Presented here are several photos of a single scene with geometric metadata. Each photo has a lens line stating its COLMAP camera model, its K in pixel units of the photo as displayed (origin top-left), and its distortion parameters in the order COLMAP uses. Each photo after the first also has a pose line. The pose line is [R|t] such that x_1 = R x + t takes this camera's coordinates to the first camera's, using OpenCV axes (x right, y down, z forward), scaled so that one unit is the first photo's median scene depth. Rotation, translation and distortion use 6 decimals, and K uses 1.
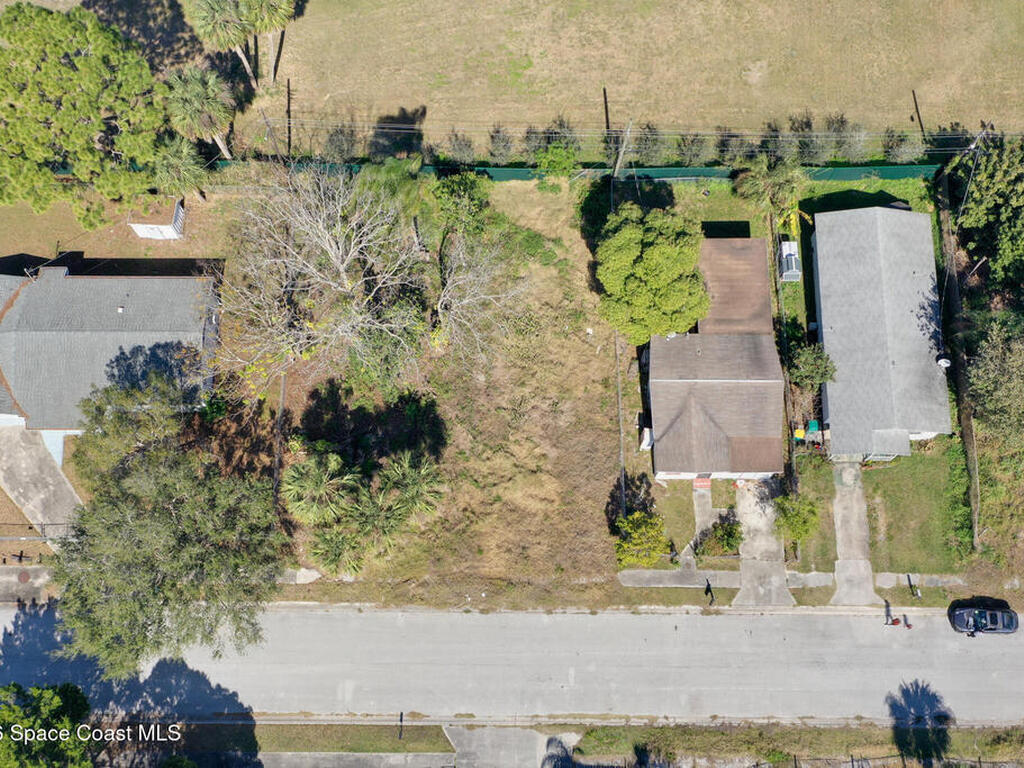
lens RADIAL K [[1002.1, 0, 542.2], [0, 1002.1, 515.1], [0, 0, 1]] dist [0.001653, 0.017491]
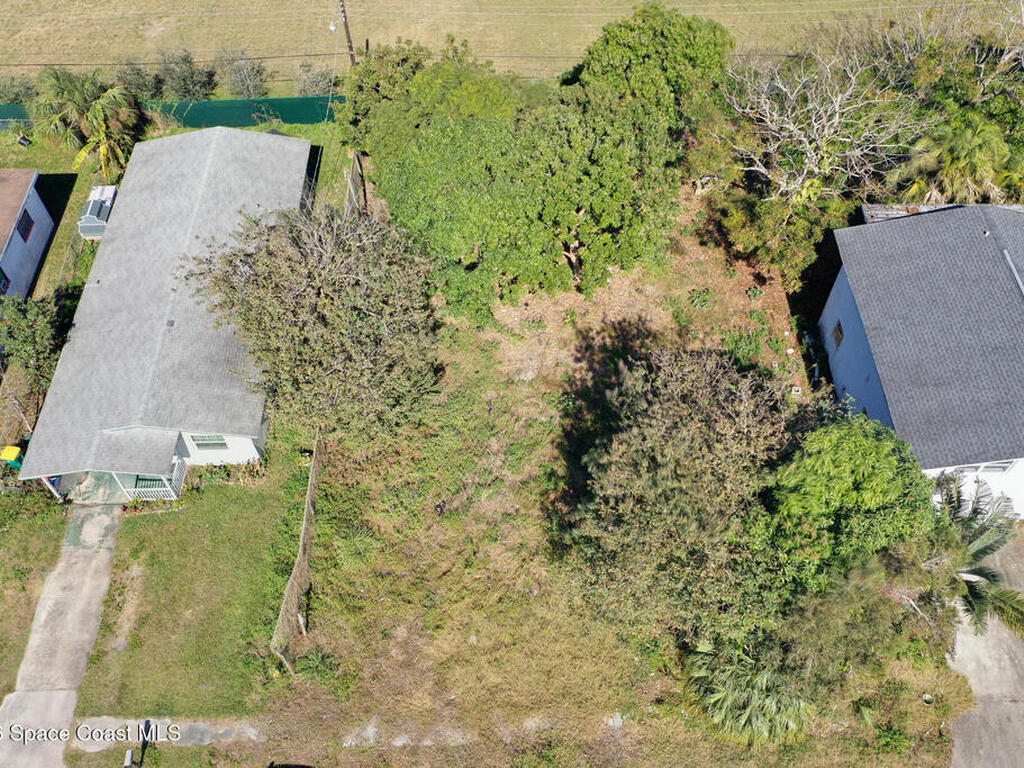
lens RADIAL K [[906.5, 0, 514.5], [0, 906.5, 384.9], [0, 0, 1]] dist [0.004747, -0.003987]
pose [[0.999742, -0.022595, 0.002253, 0.534749], [0.021819, 0.928385, -0.370978, 0.074078], [0.006291, 0.370931, 0.928639, 0.534053]]
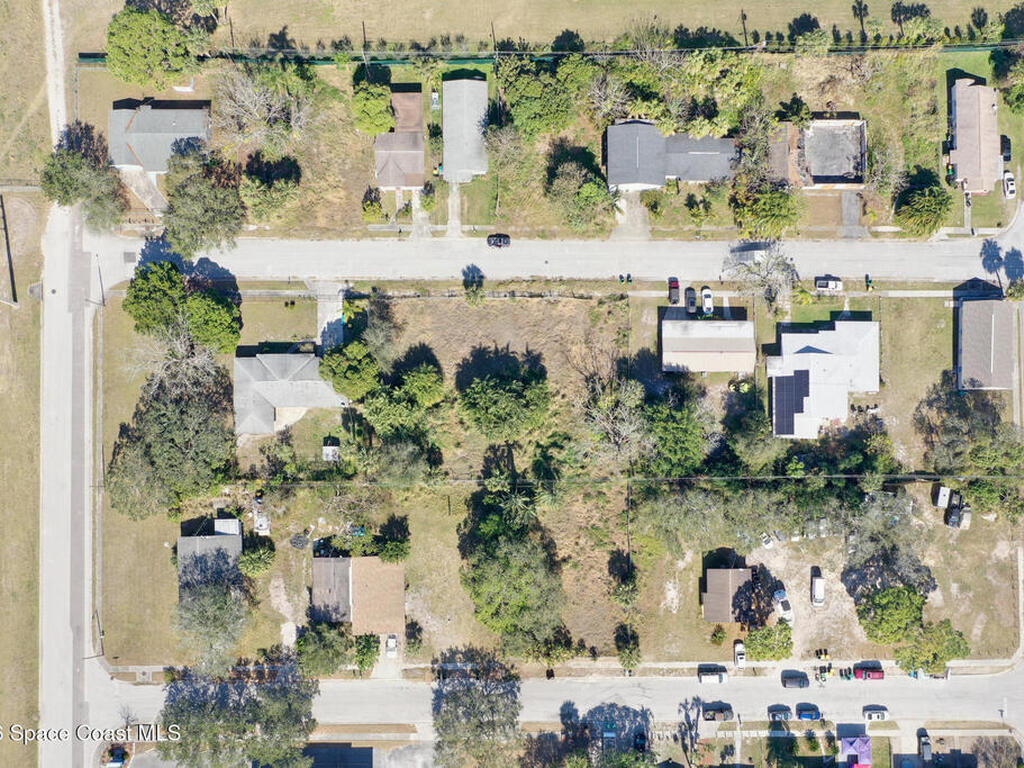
lens RADIAL K [[933.8, 0, 538.0], [0, 933.8, 479.5], [0, 0, 1]] dist [0.007280, -0.004885]
pose [[0.999795, -0.011029, 0.016998, 0.482178], [0.007020, 0.975469, 0.220023, 0.172681], [-0.019008, -0.219859, 0.975346, -1.615176]]
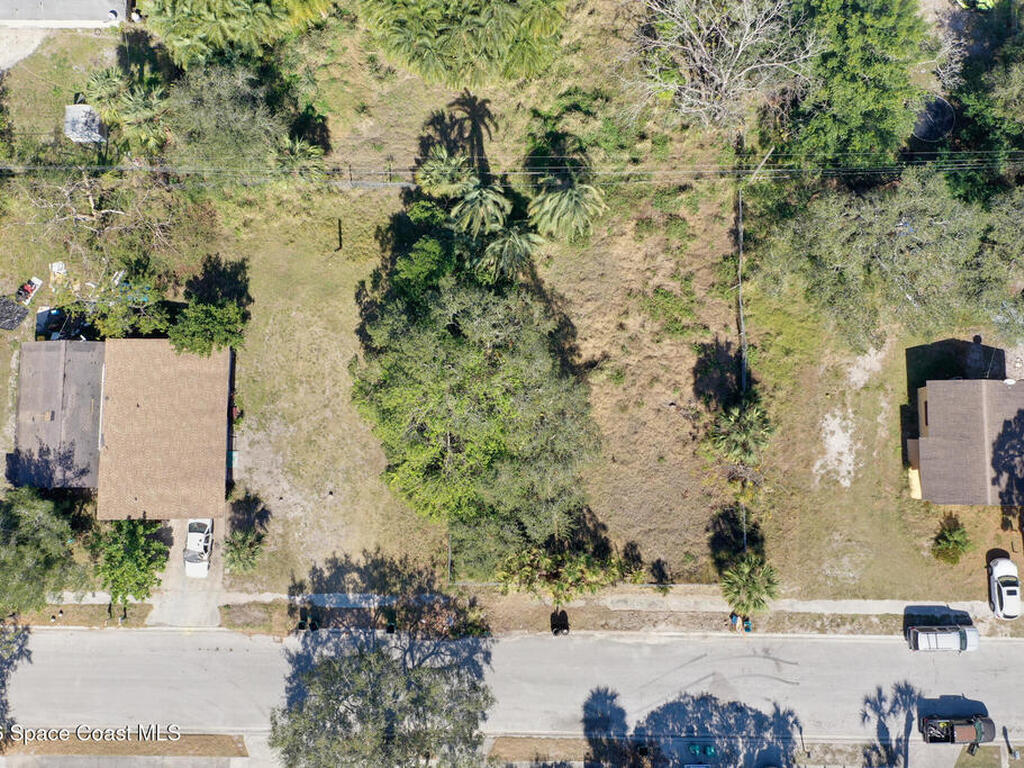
lens RADIAL K [[896.6, 0, 512.0], [0, 896.6, 384.0], [0, 0, 1]] dist [0.007111, -0.003132]
pose [[0.999973, 0.002126, -0.006993, 0.502984], [-0.001199, 0.991525, 0.129908, 0.815790], [0.007210, -0.129897, 0.991501, -0.298920]]
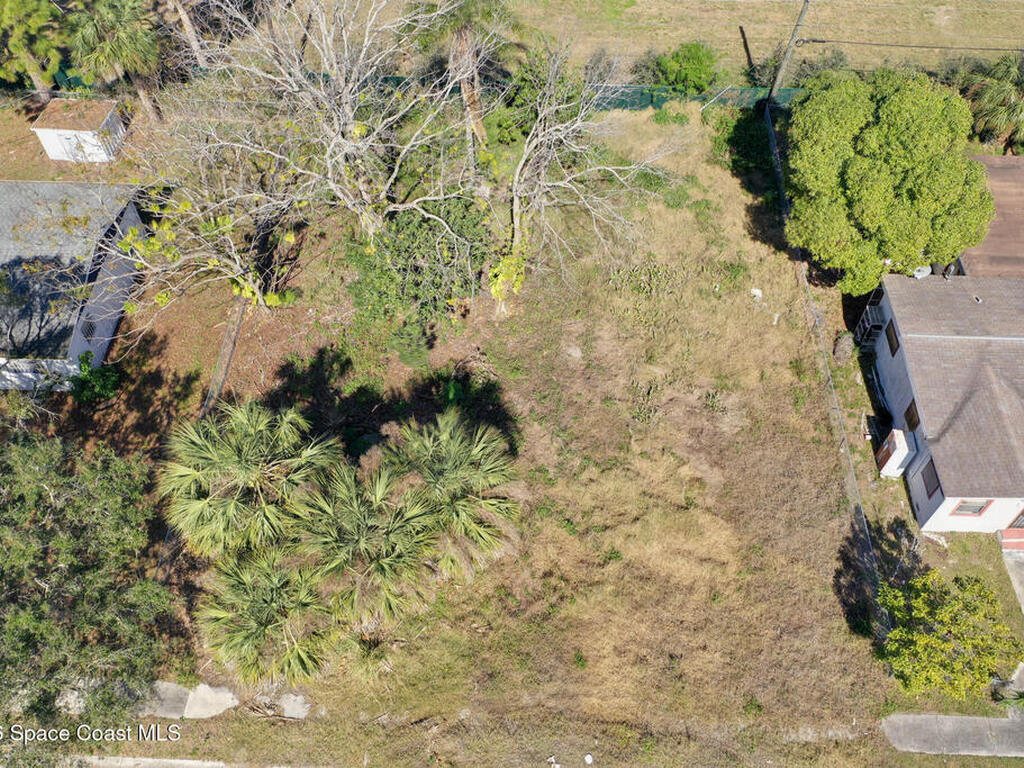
lens RADIAL K [[906.5, 0, 514.5], [0, 906.5, 384.9], [0, 0, 1]] dist [0.004747, -0.003987]
pose [[0.999248, 0.026331, -0.028450, -0.082955], [-0.035040, 0.927427, -0.372359, 0.075017], [0.016581, 0.373076, 0.927652, 0.547431]]
